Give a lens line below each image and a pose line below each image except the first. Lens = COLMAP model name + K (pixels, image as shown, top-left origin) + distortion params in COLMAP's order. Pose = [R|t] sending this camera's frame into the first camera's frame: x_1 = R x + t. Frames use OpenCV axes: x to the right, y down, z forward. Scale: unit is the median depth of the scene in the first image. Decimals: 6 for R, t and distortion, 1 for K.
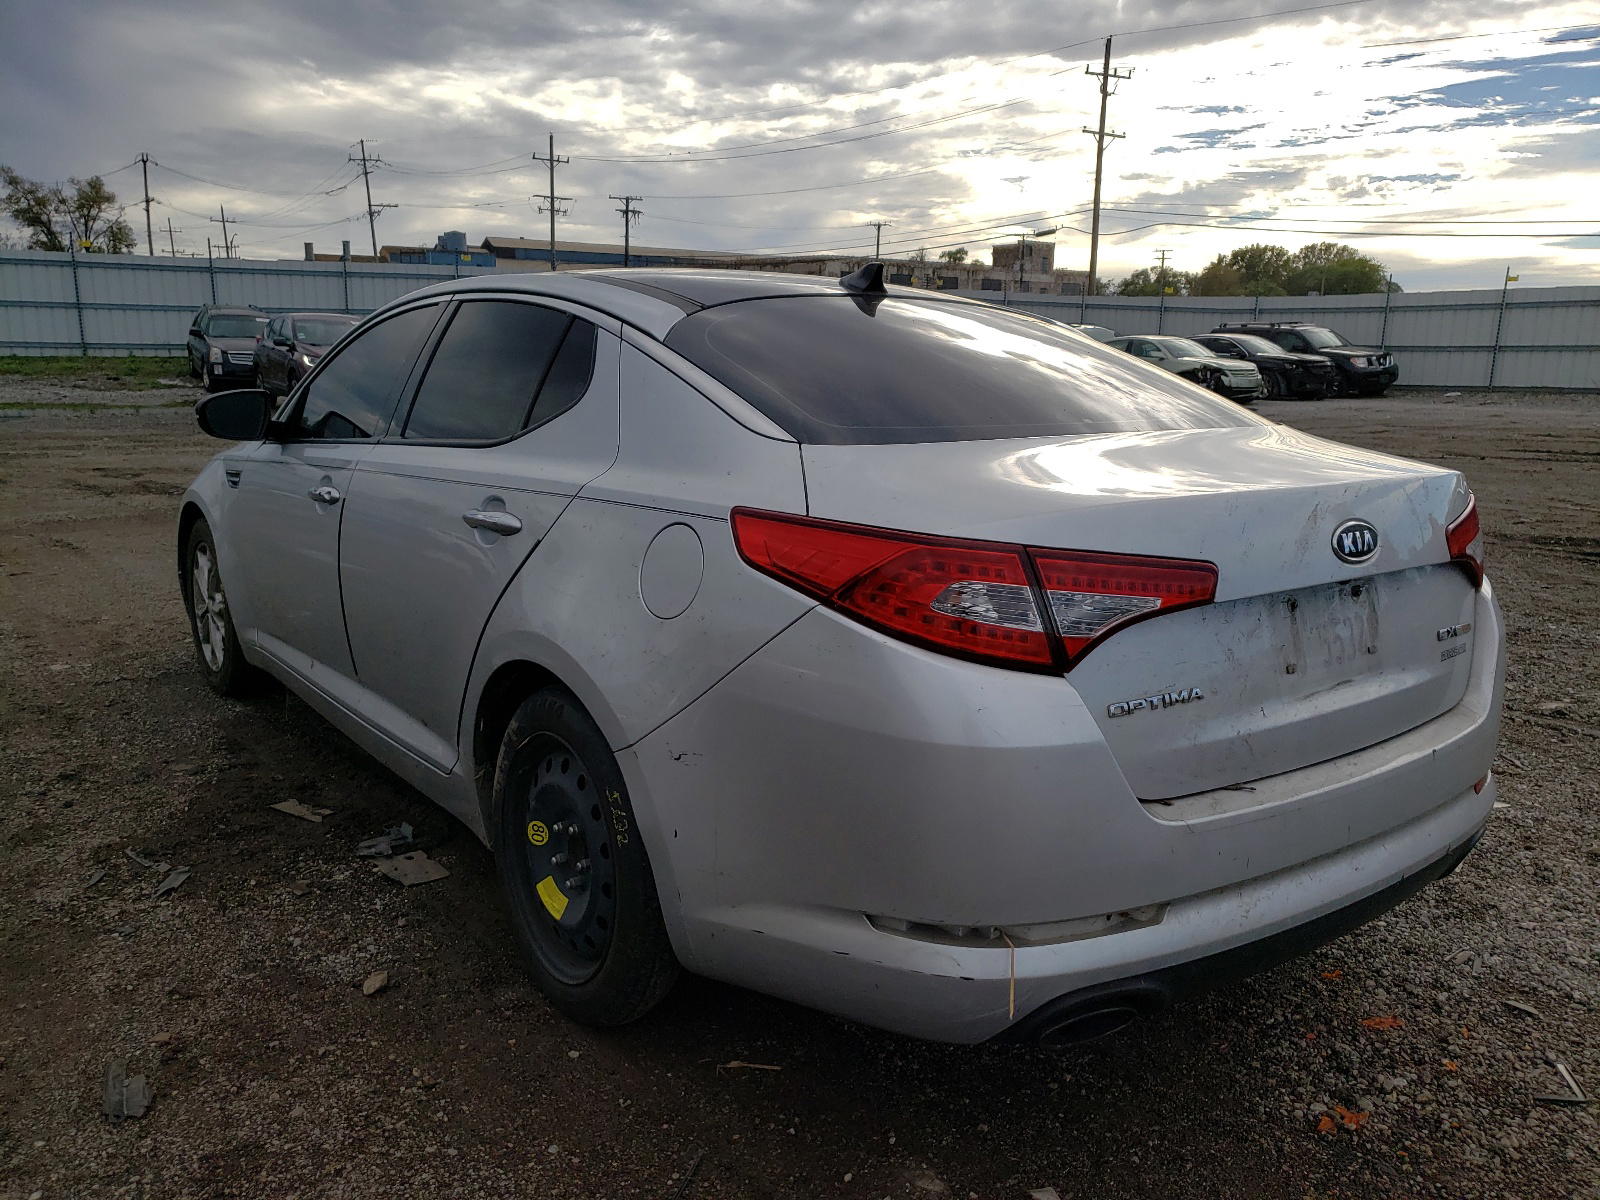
lens RADIAL K [[1194.4, 0, 799.5], [0, 1194.4, 640.6], [0, 0, 1]] dist [0.010733, 0.005339]
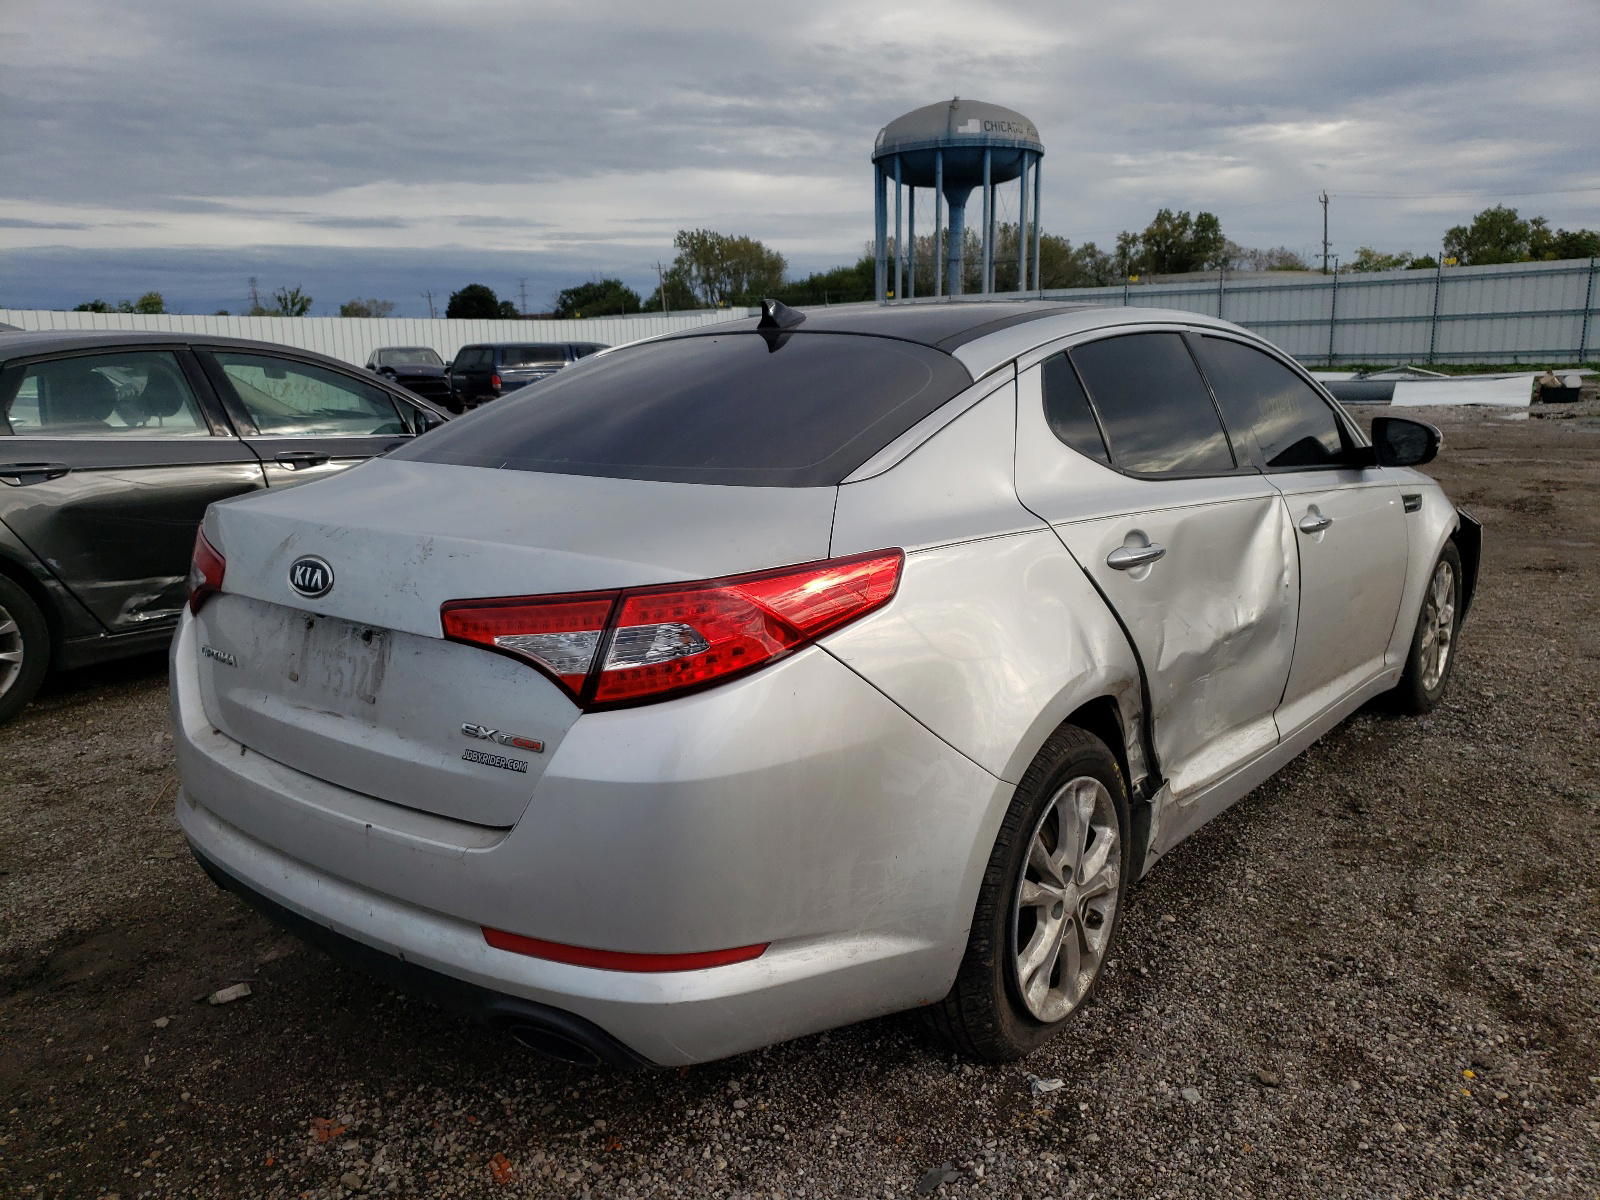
lens RADIAL K [[1193.5, 0, 800.0], [0, 1193.5, 600.0], [0, 0, 1]] dist [-0.046651, -0.000447]
pose [[0.273142, 0.172361, -0.946406, 0.470281], [-0.197782, 0.972861, 0.120098, -0.081685], [0.941422, 0.154378, 0.299819, 0.327846]]
